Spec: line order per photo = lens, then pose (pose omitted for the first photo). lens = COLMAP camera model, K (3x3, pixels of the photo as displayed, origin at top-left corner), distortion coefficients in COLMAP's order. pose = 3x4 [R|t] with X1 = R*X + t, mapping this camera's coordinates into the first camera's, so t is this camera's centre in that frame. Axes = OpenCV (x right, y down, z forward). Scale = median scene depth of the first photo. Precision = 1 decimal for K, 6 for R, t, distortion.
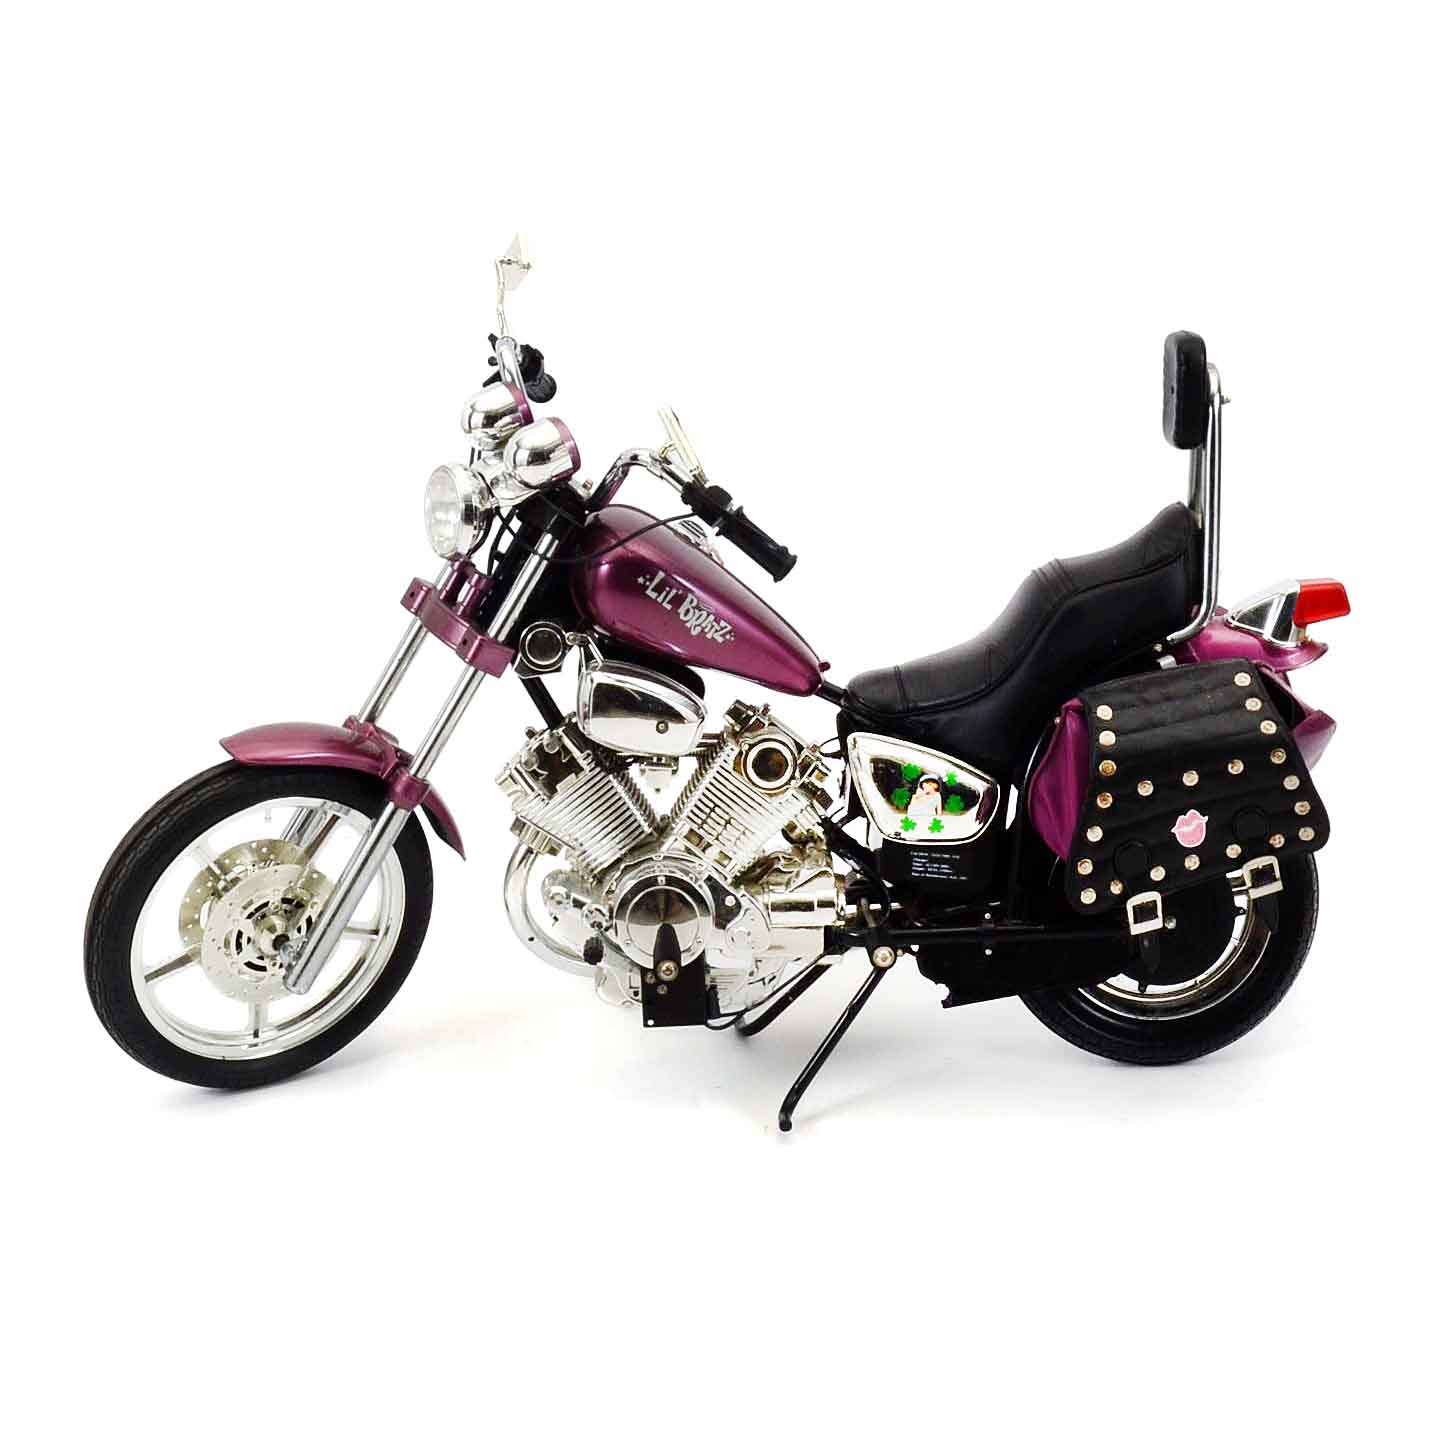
lens RADIAL K [[3524.7, 0, 719.0], [0, 3524.7, 719.0], [0, 0, 1]] dist [-0.026911, -0.563526]
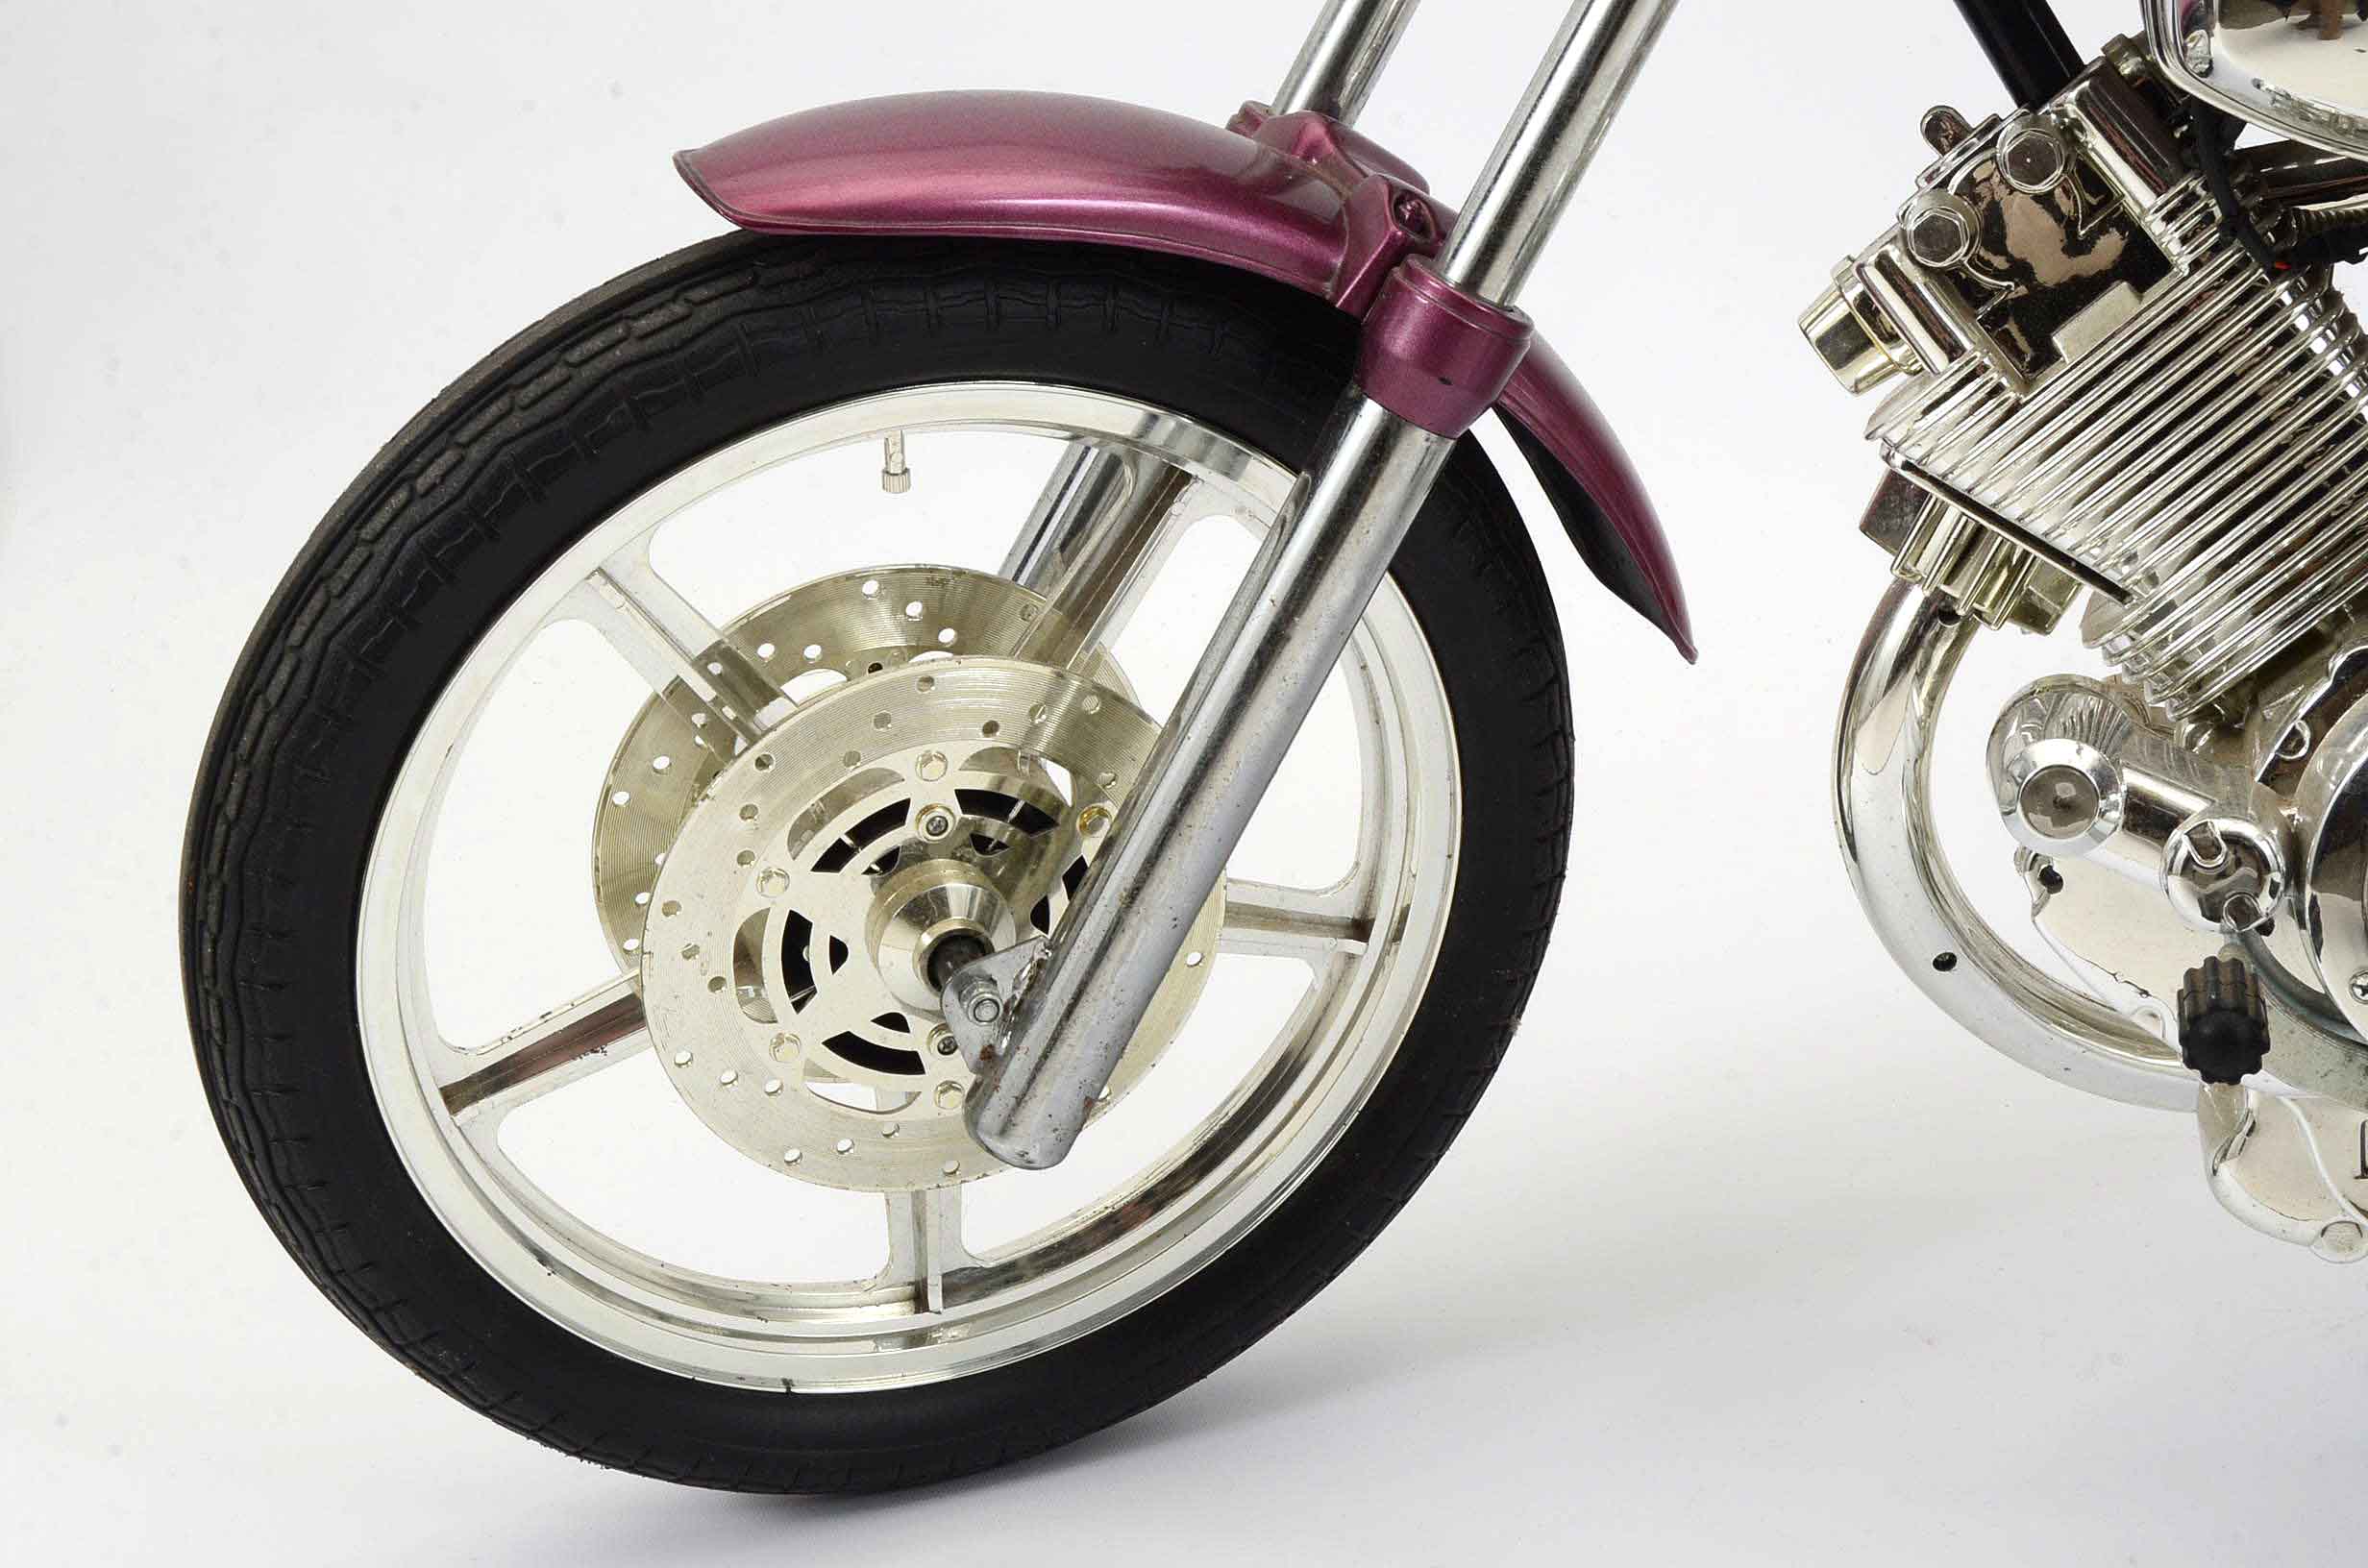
lens RADIAL K [[4648.6, 0, 1184.0], [0, 4648.6, 784.0], [0, 0, 1]] dist [-0.038433, -0.153795]
pose [[0.977431, 0.005238, -0.211190, -0.036879], [0.001155, 0.999545, 0.030134, 0.040217], [0.211252, -0.029698, 0.976980, 0.673298]]
